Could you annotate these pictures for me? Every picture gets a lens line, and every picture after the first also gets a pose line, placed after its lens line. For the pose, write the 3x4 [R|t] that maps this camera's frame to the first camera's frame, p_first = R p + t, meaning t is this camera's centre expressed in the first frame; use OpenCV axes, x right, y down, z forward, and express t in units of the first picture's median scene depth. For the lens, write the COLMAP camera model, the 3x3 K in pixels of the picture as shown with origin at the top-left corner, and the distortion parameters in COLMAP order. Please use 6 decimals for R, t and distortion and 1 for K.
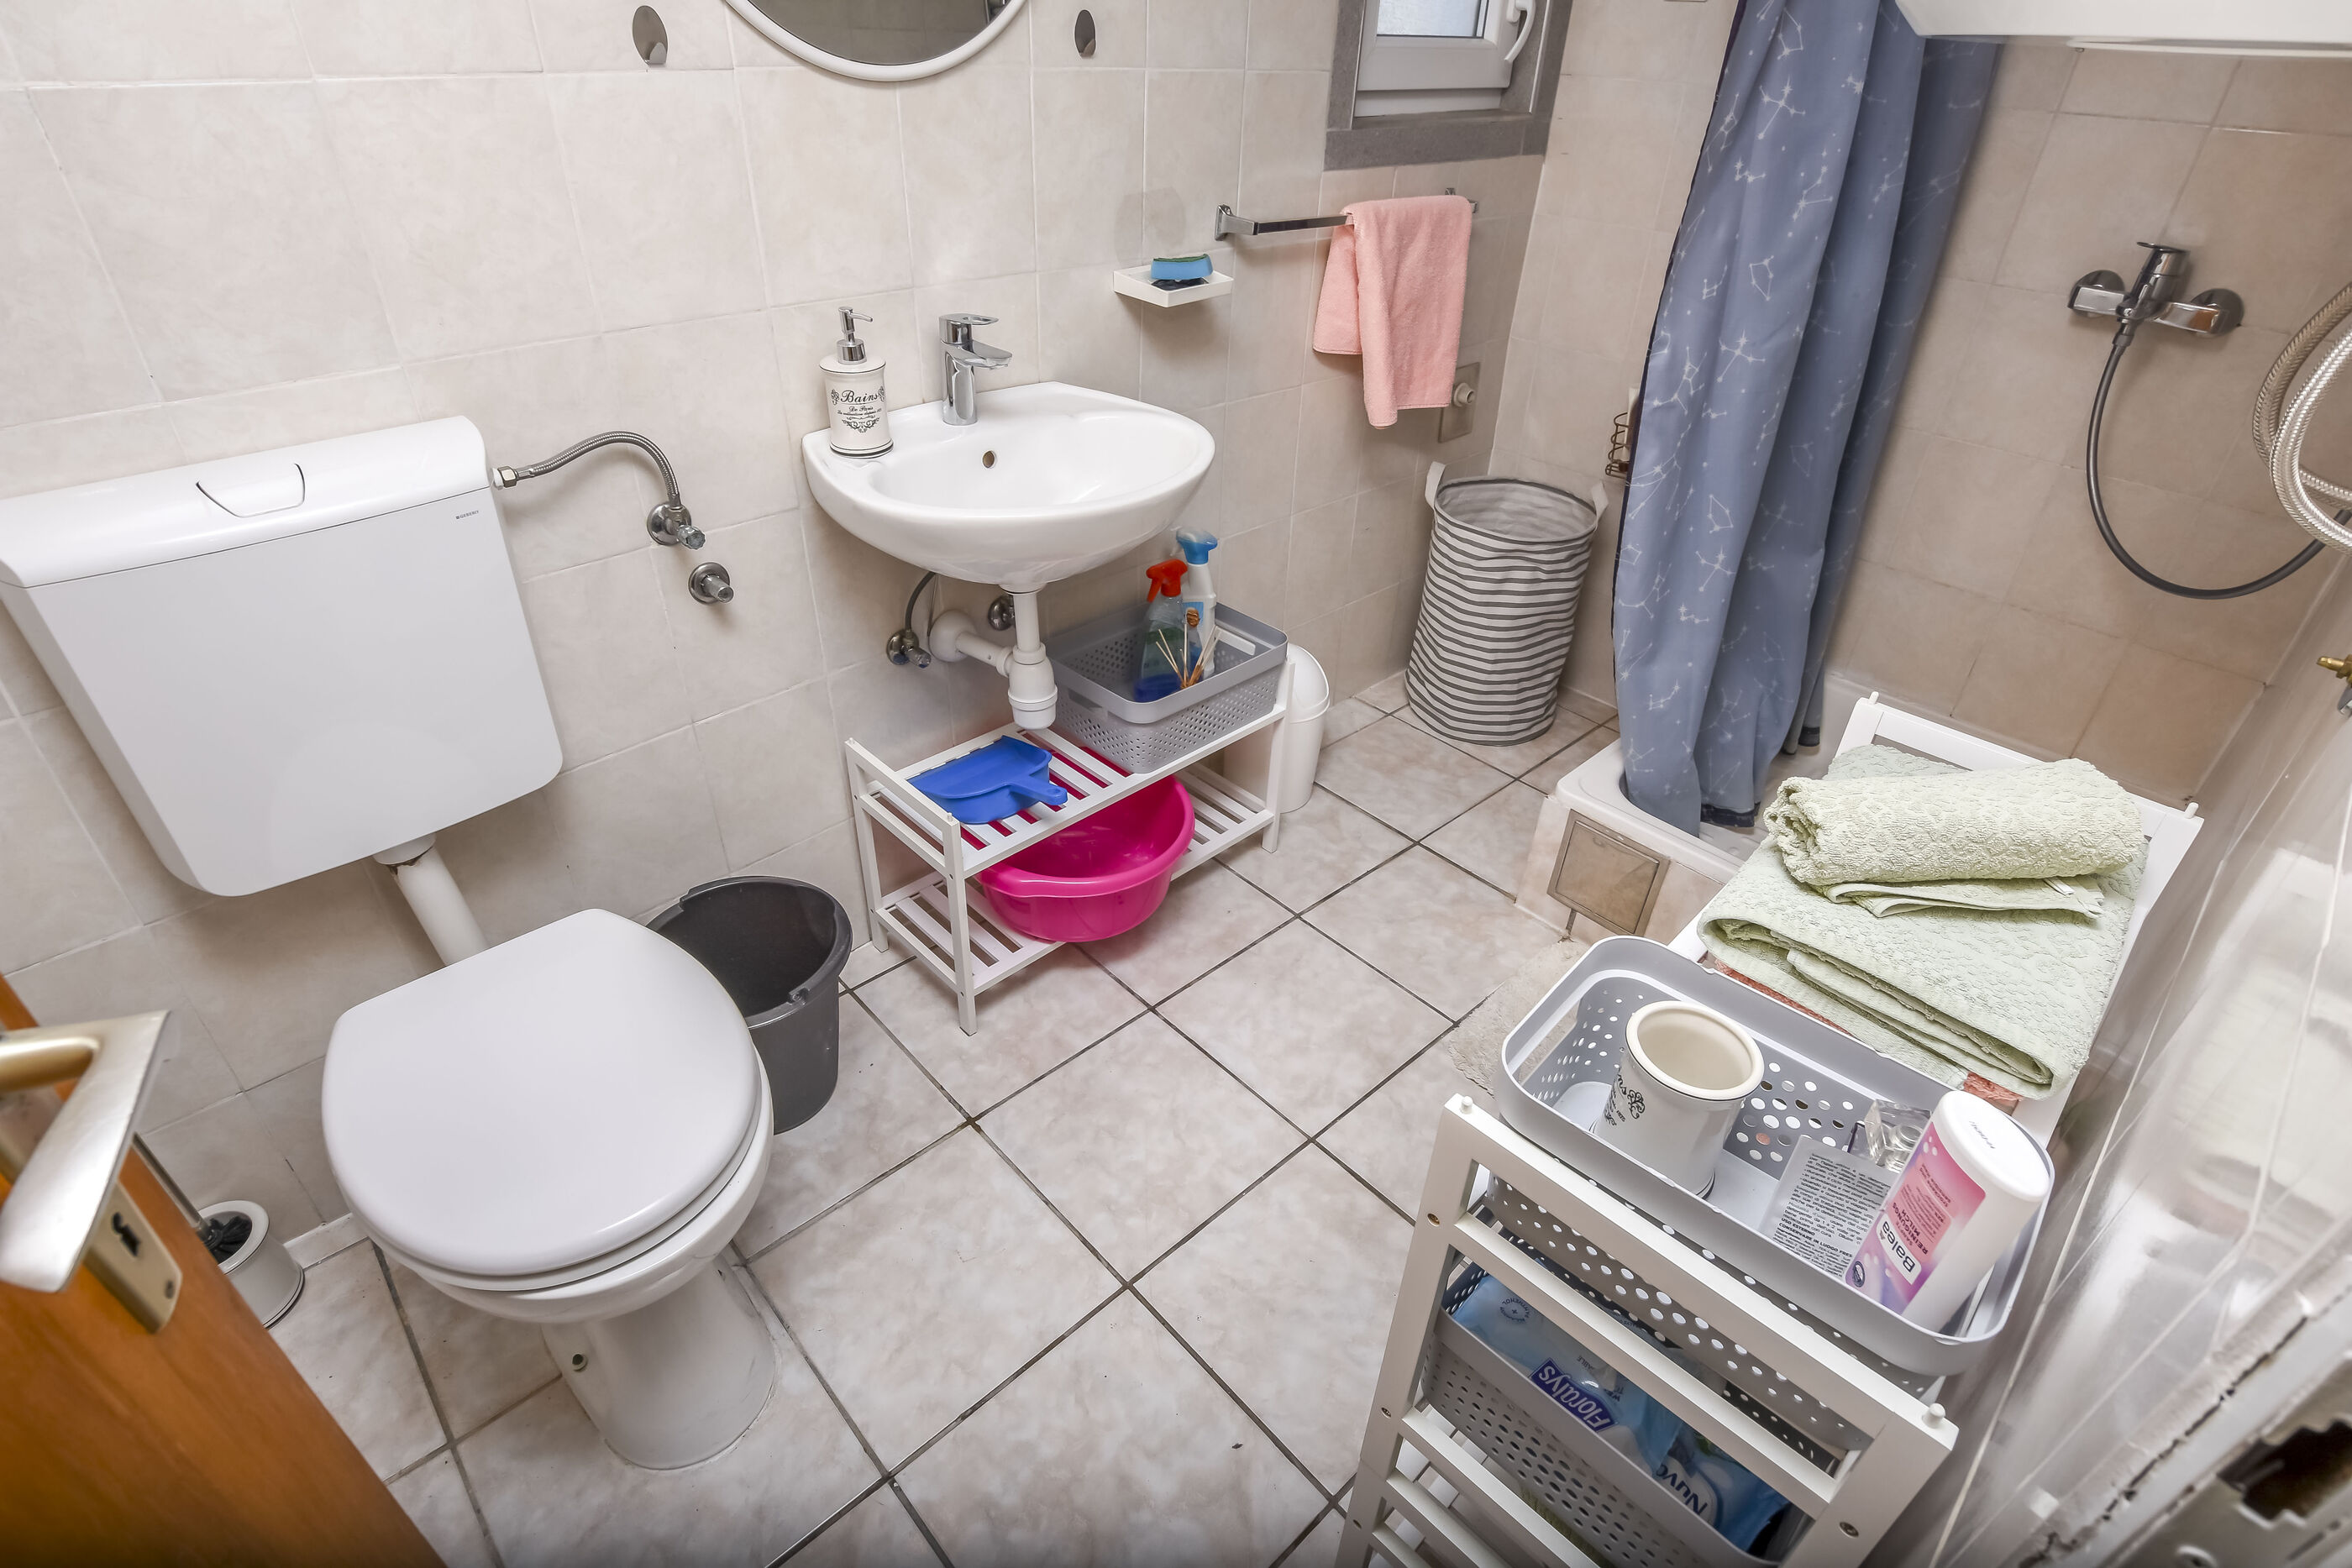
lens RADIAL K [[1119.6, 0, 1165.8], [0, 1119.6, 780.8], [0, 0, 1]] dist [-0.011385, 0.002391]
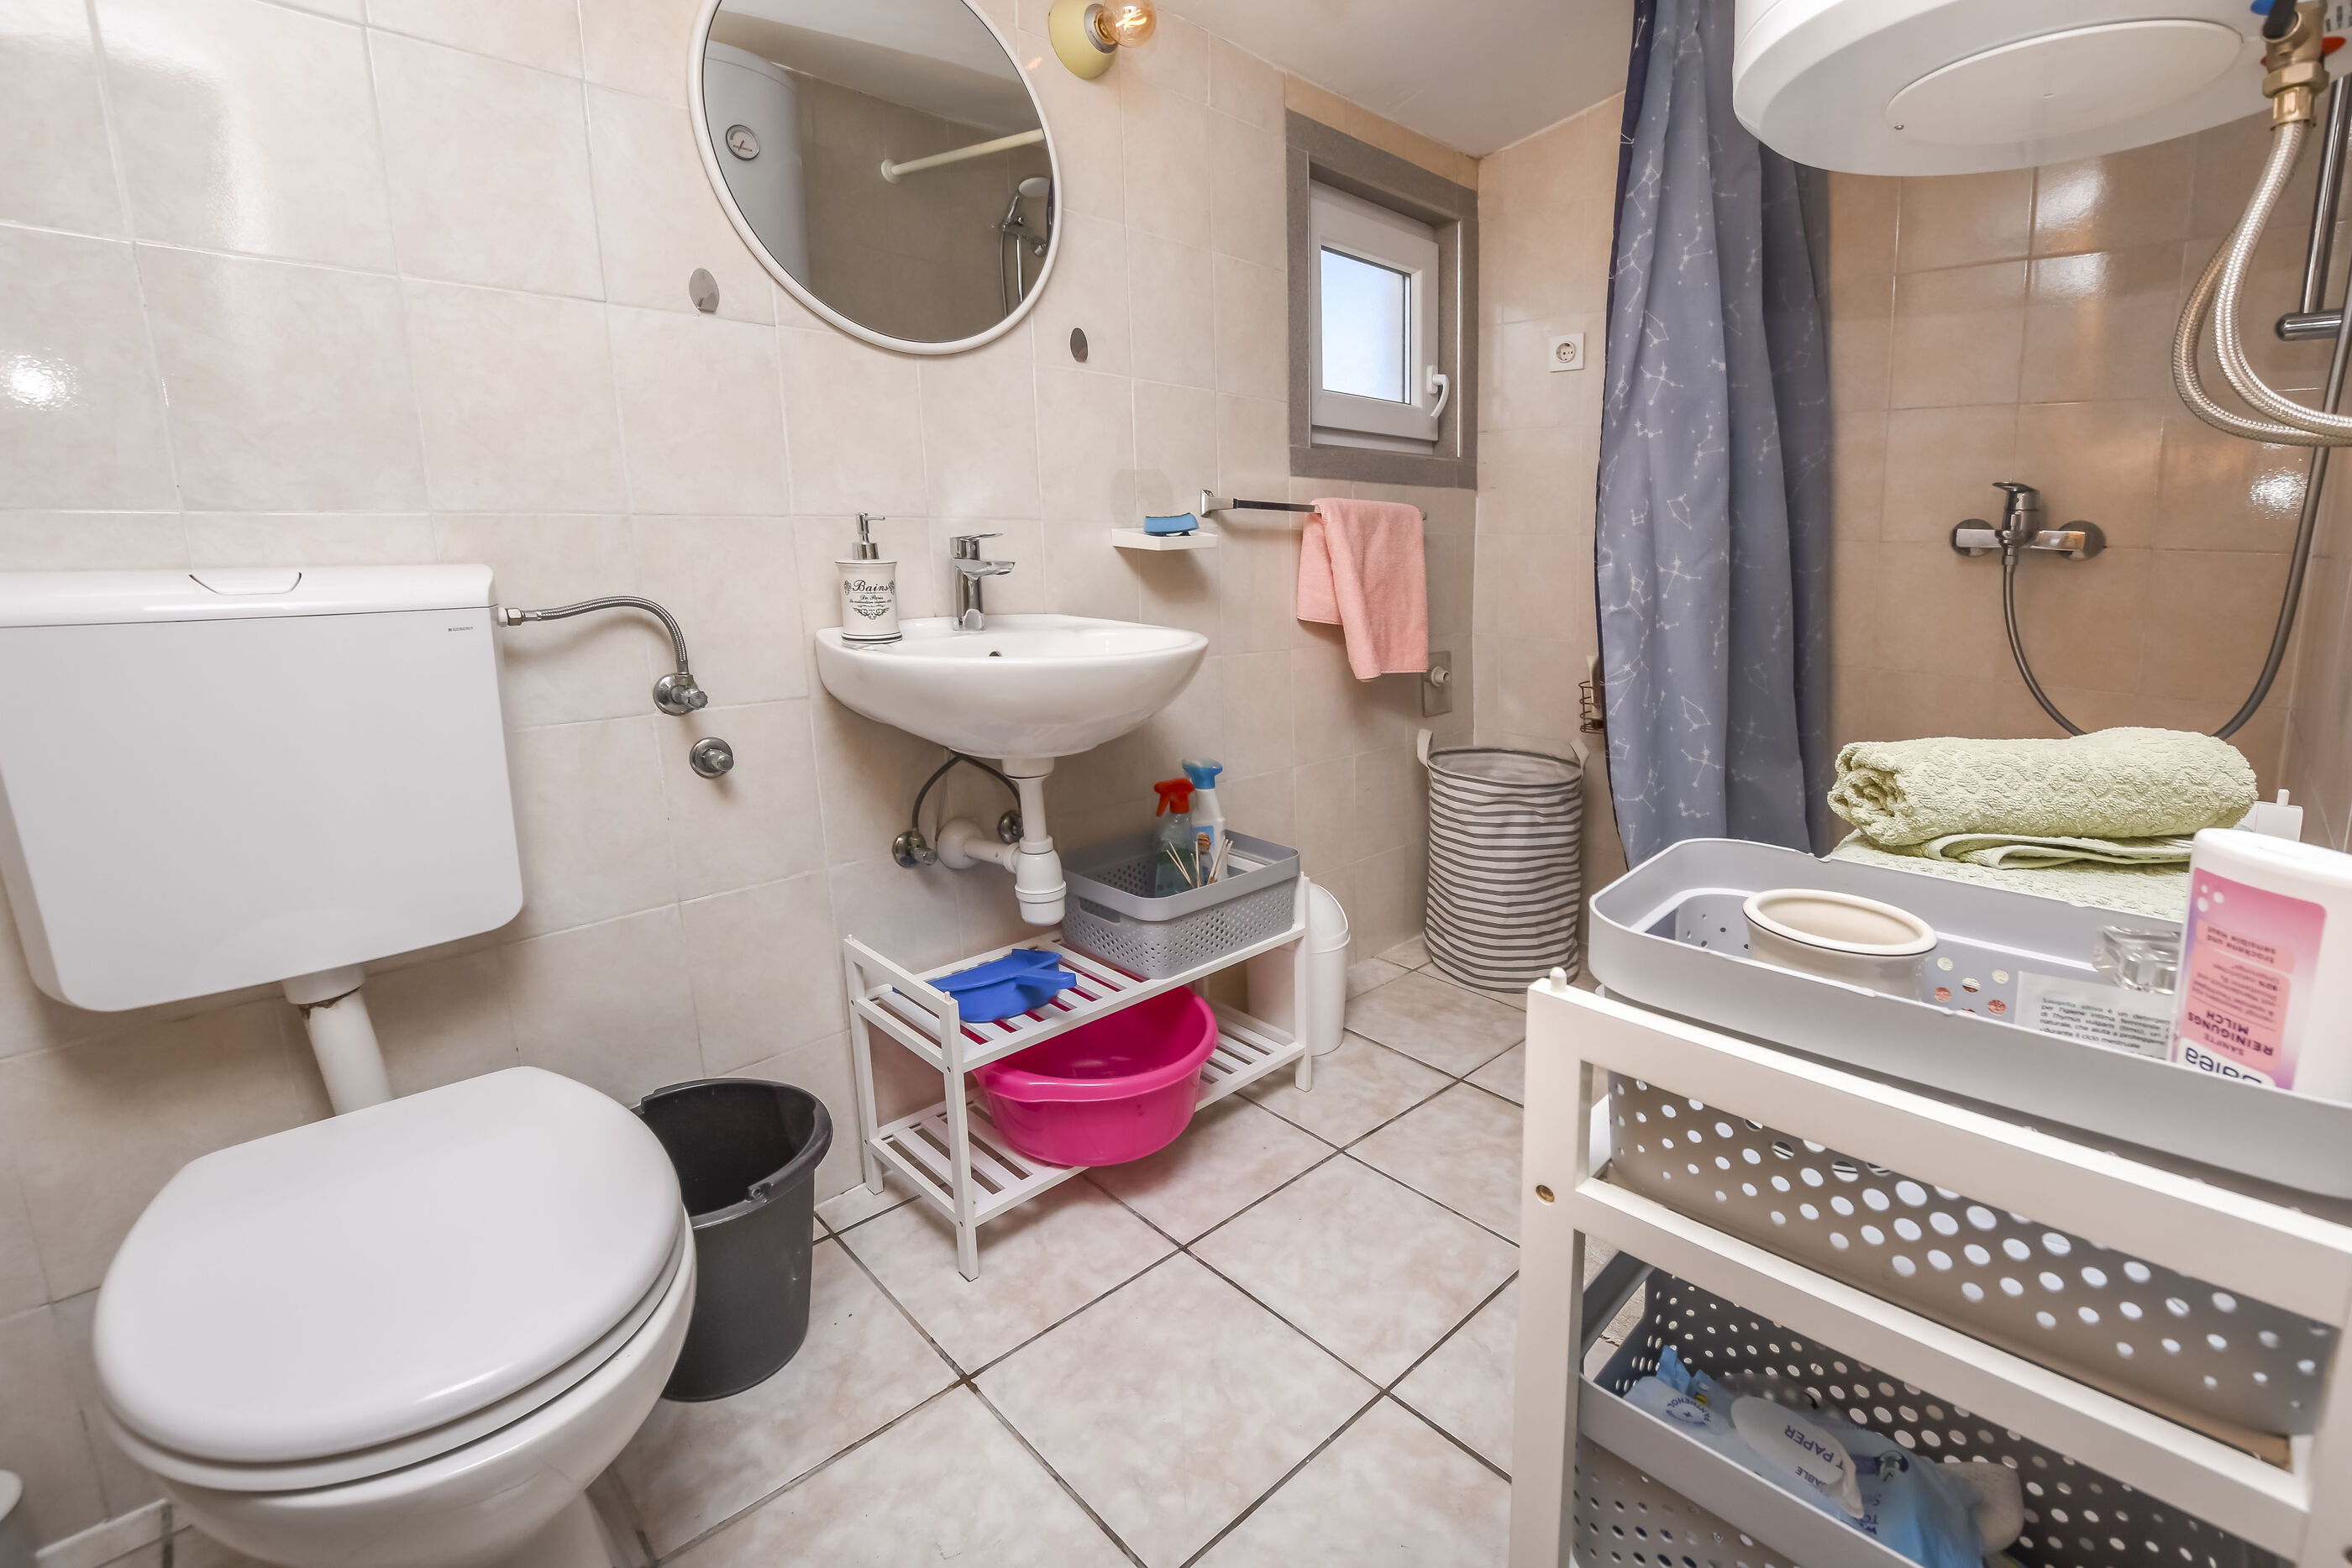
lens RADIAL K [[1026.5, 0, 1192.5], [0, 1026.5, 782.4], [0, 0, 1]] dist [-0.020892, 0.003885]
pose [[0.998007, -0.062822, 0.005980, 0.013637], [0.060372, 0.922884, -0.380315, 0.184580], [0.018373, 0.379918, 0.924838, 0.140143]]
